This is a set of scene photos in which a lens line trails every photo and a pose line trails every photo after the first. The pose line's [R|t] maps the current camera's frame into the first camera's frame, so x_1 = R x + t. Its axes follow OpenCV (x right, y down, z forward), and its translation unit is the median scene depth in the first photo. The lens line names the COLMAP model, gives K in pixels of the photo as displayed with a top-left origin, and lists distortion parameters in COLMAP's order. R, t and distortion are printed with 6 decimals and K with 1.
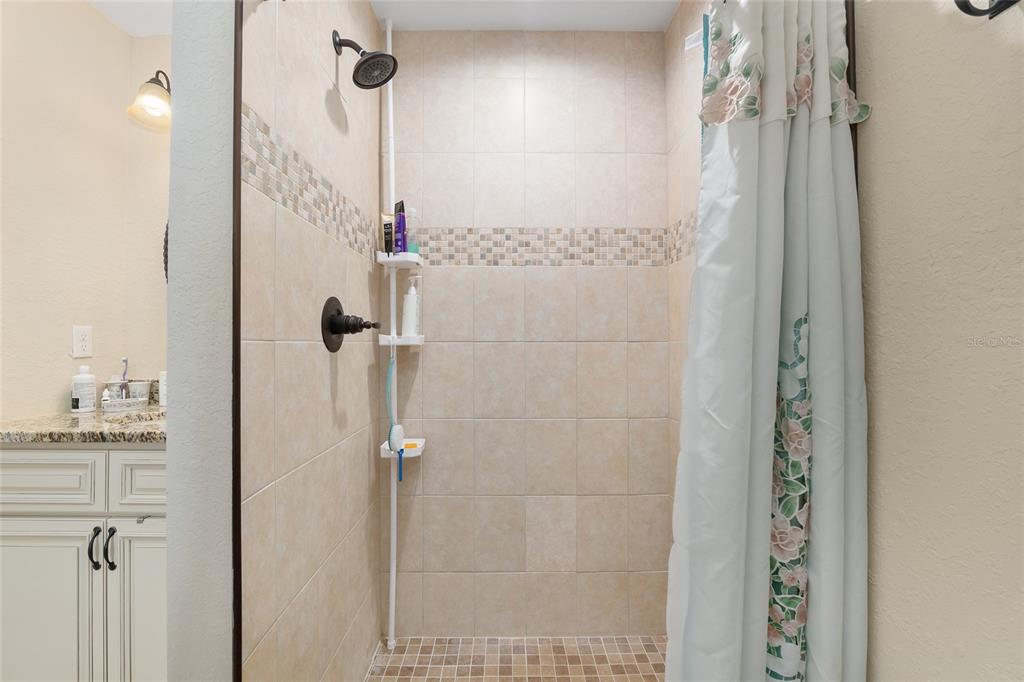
lens RADIAL K [[430.9, 0, 507.2], [0, 430.9, 343.1], [0, 0, 1]] dist [-0.011180, 0.000588]
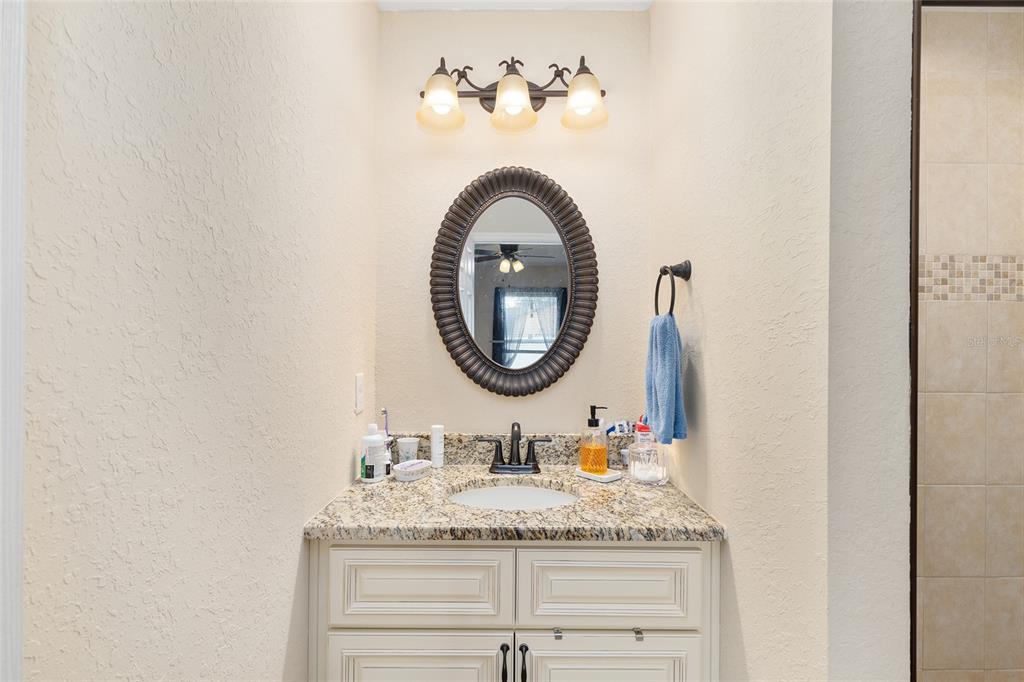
lens RADIAL K [[498.1, 0, 451.8], [0, 498.1, 334.5], [0, 0, 1]] dist [0.003882, 0.000484]
pose [[0.999943, 0.009490, 0.004974, -1.067537], [-0.009541, 0.999899, 0.010491, -0.163056], [-0.004873, -0.010538, 0.999933, 0.060390]]
